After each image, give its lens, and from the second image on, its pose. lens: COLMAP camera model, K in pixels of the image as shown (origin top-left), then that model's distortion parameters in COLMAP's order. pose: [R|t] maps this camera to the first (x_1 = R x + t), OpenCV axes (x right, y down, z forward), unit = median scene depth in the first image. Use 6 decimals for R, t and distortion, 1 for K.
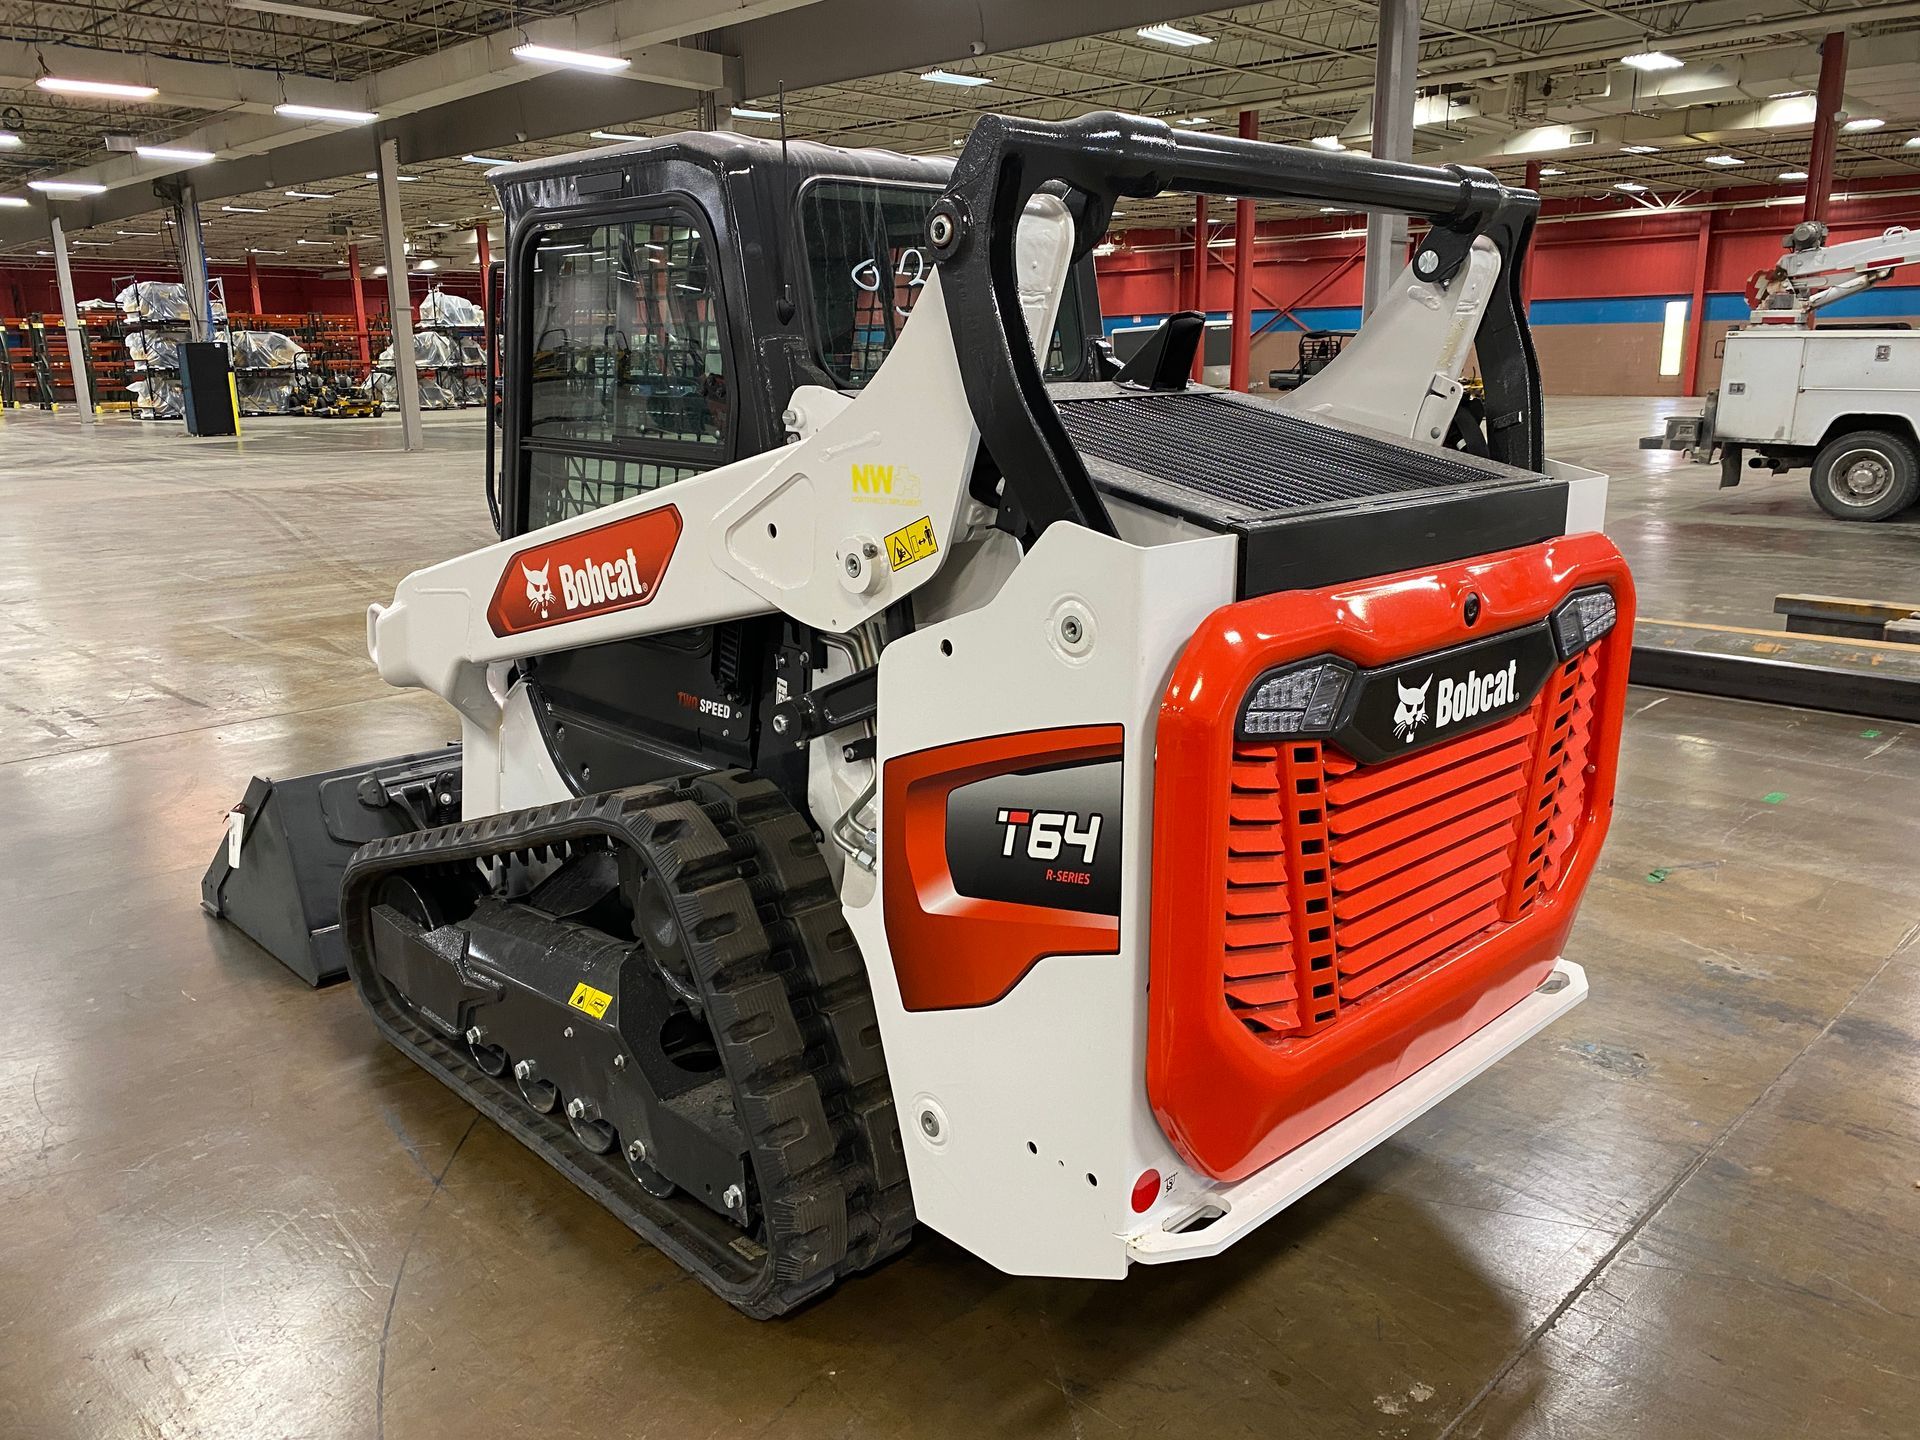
lens RADIAL K [[1489.9, 0, 960.1], [0, 1489.9, 682.2], [0, 0, 1]] dist [0.013542, -0.000214]
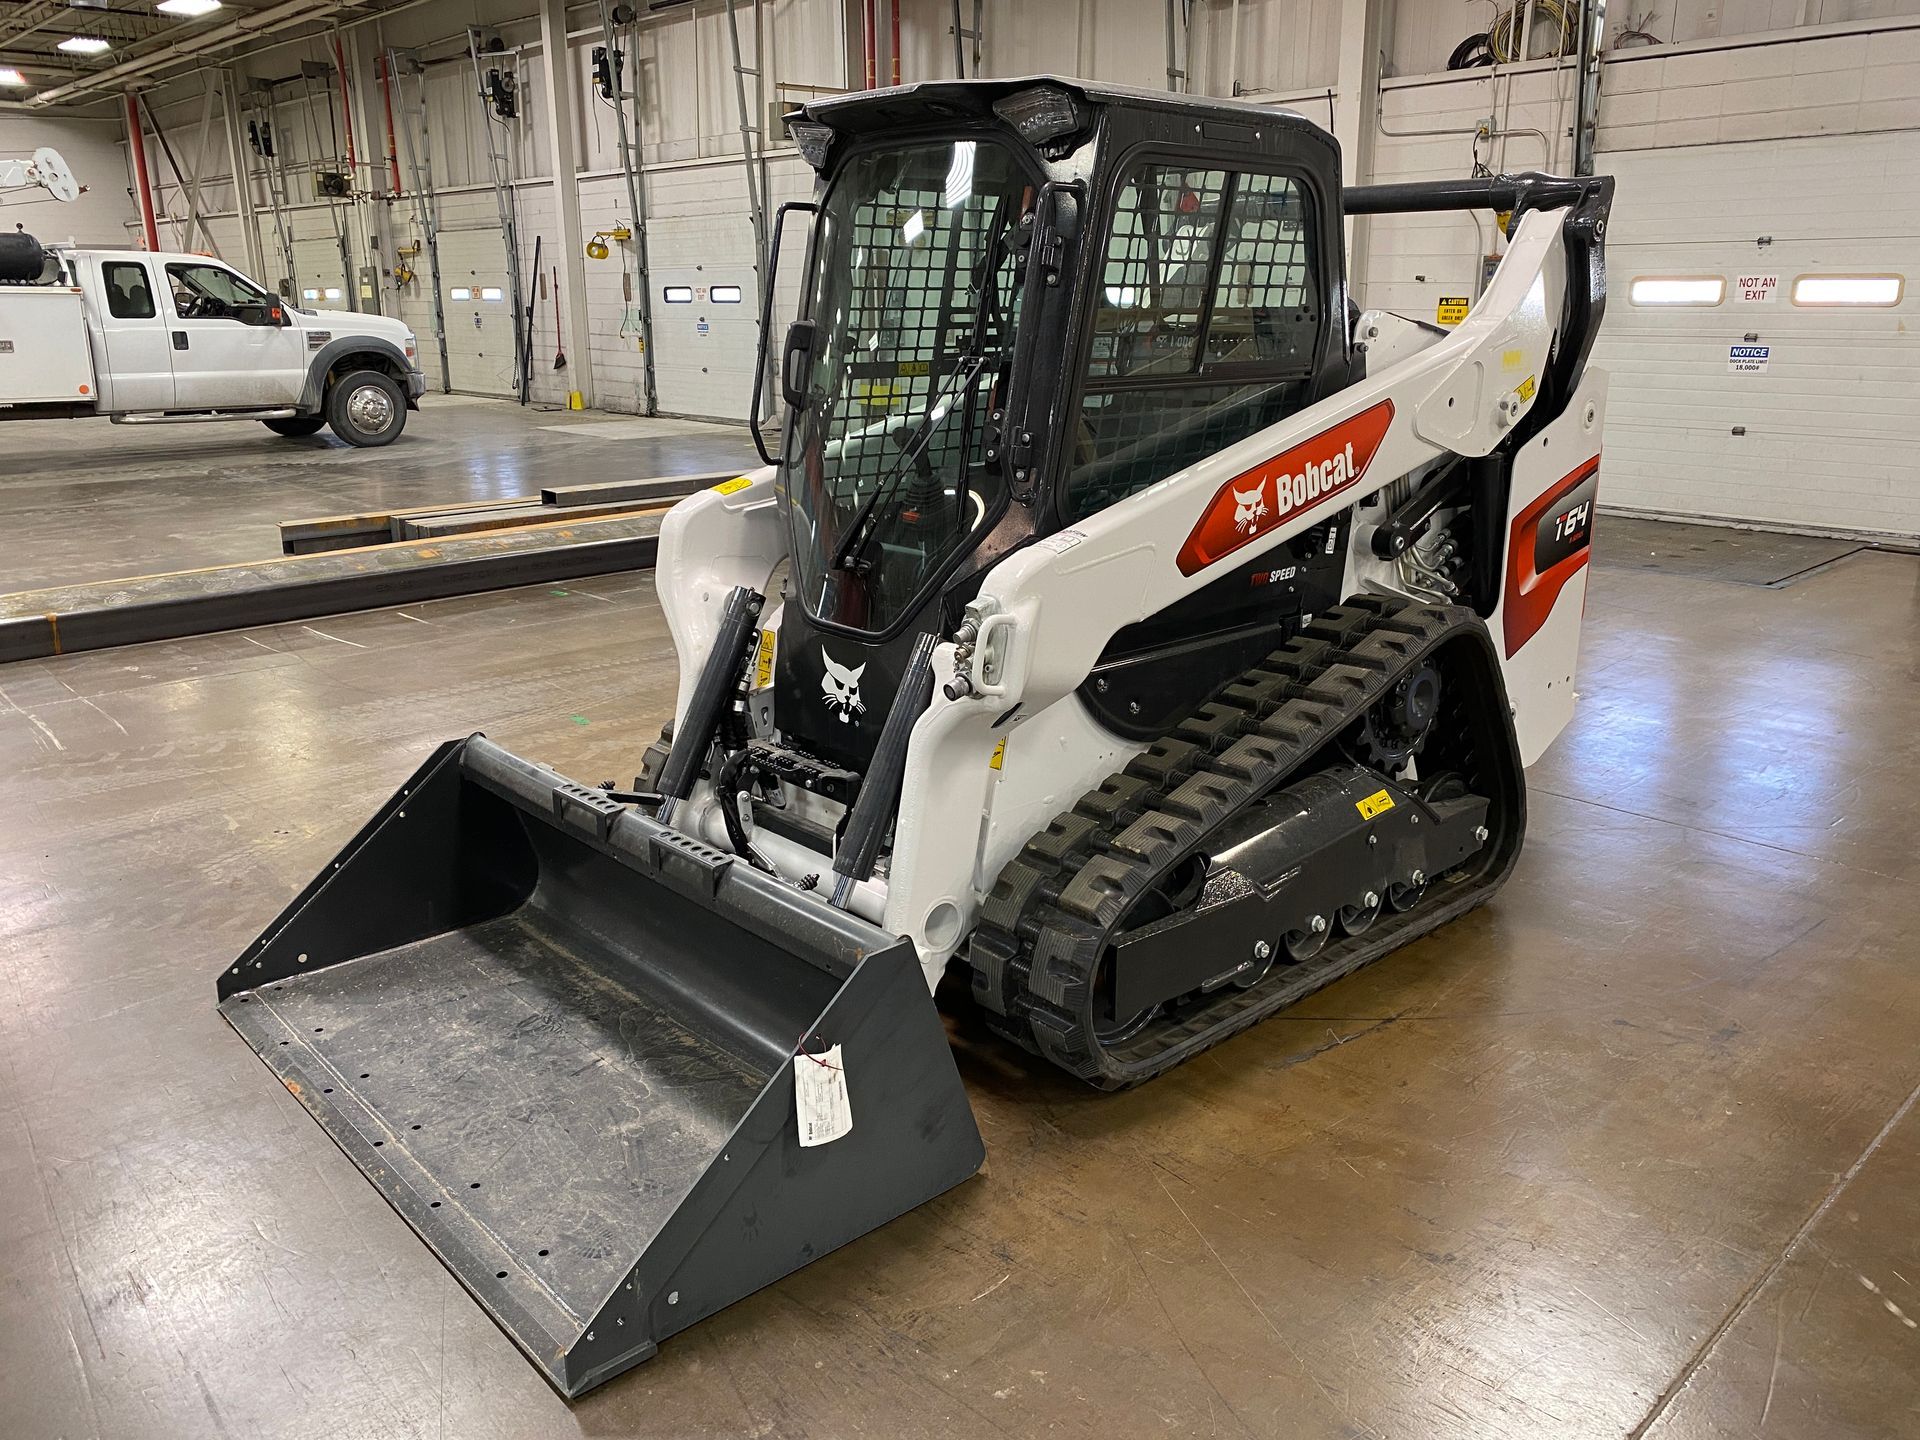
lens RADIAL K [[1499.6, 0, 948.8], [0, 1499.6, 670.1], [0, 0, 1]] dist [0.038318, -0.002315]
pose [[0.044389, -0.239270, 0.969938, -0.220893], [0.228190, 0.947656, 0.223330, -0.039148], [-0.972604, 0.211417, 0.096664, 0.181678]]
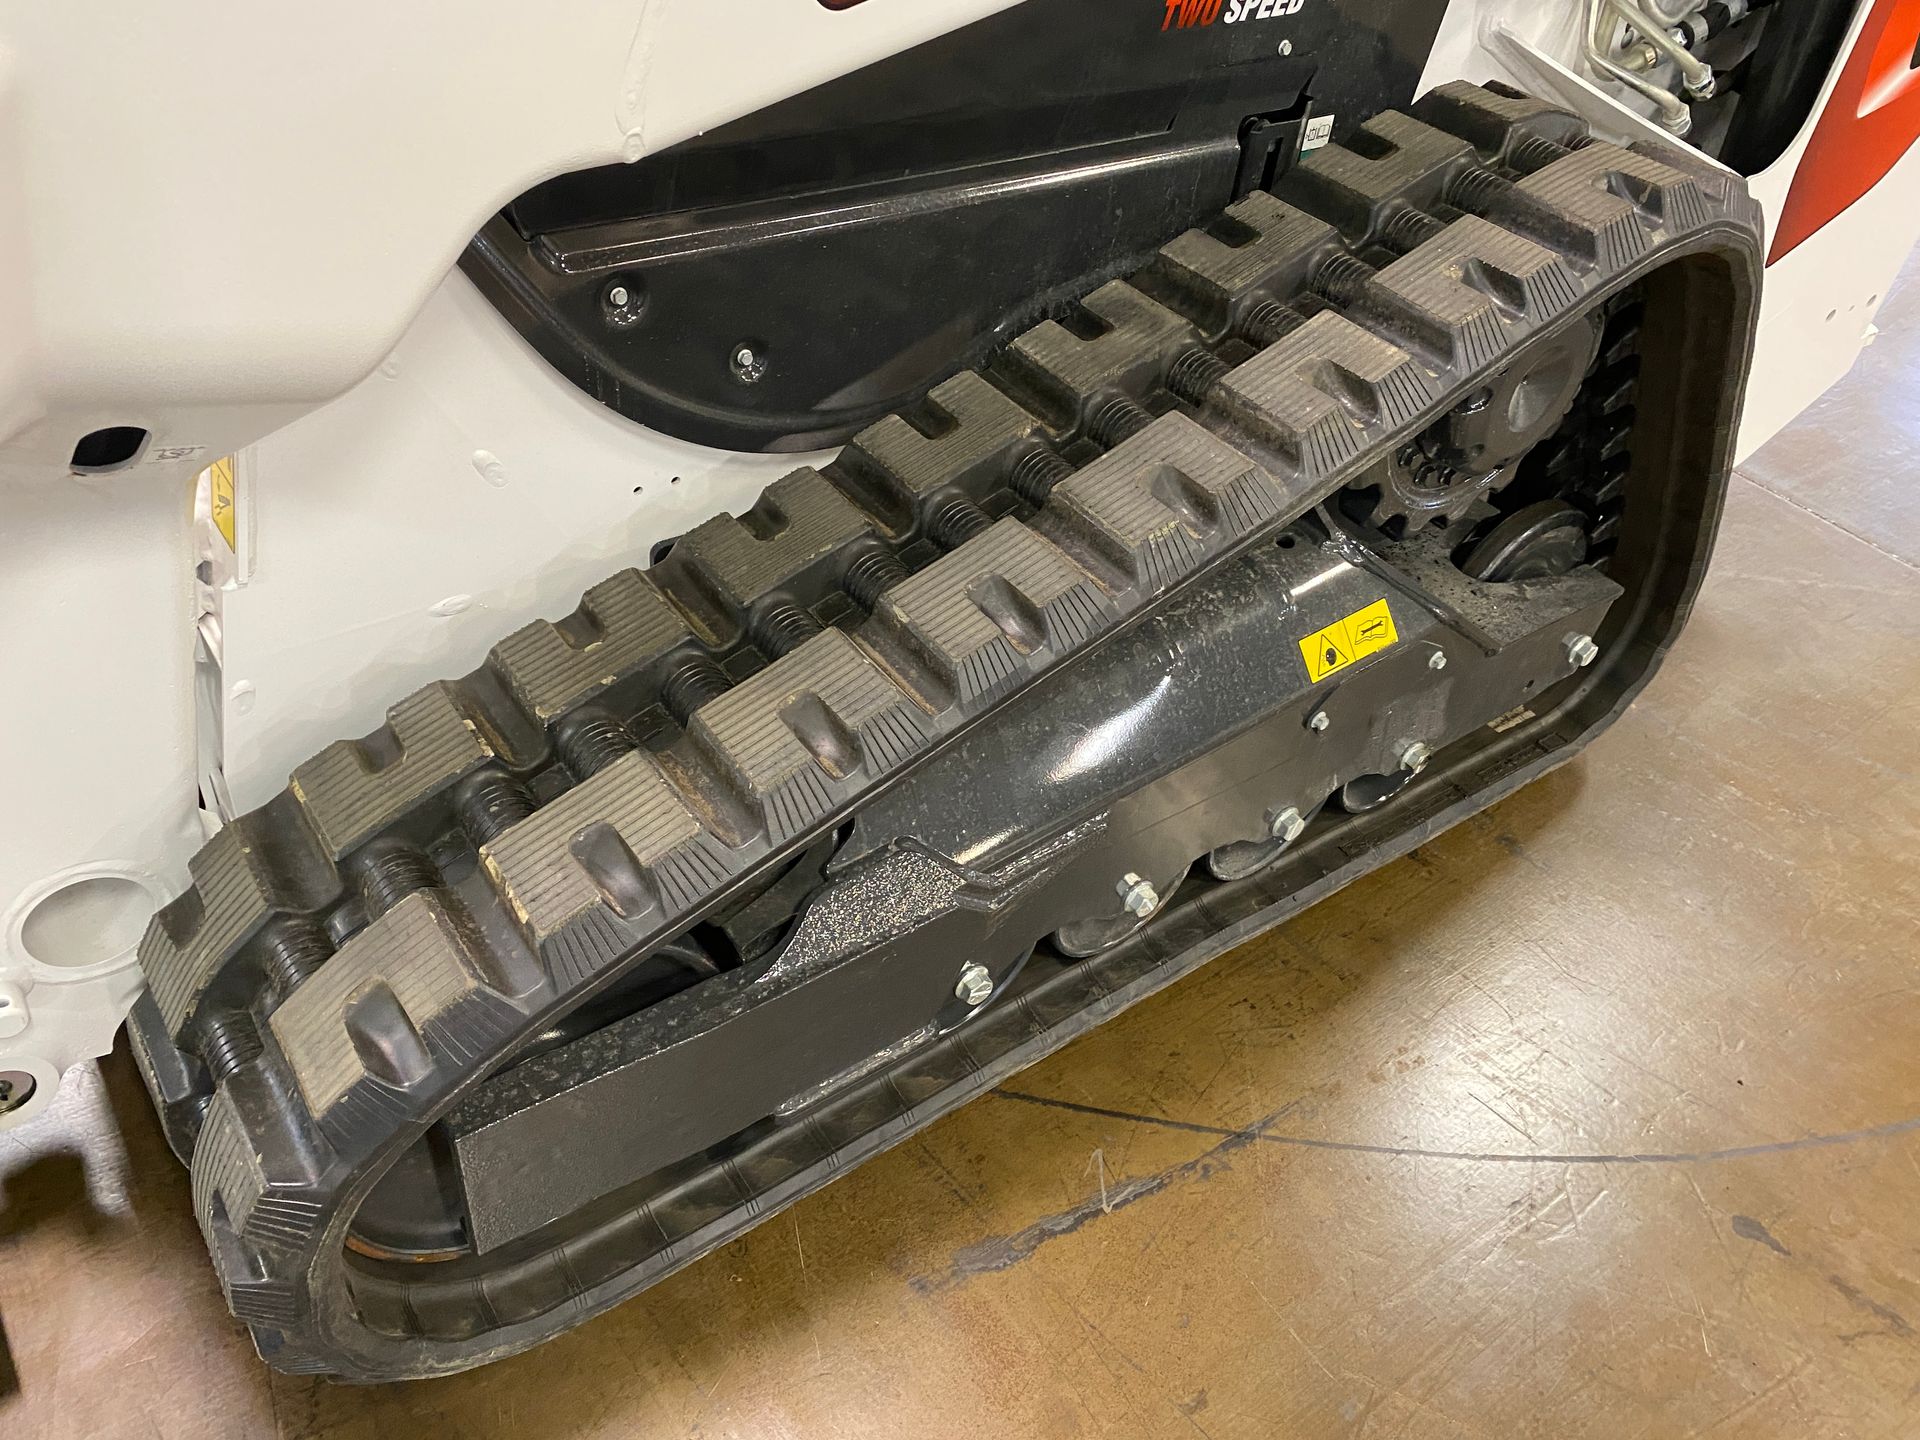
lens RADIAL K [[1490.8, 0, 964.5], [0, 1490.8, 699.2], [0, 0, 1]] dist [0.016002, -0.002298]
pose [[0.143746, -0.629573, 0.763528, -0.103278], [0.118408, 0.776940, 0.618340, -0.017457], [-0.982505, 0.001524, 0.186229, 0.156456]]
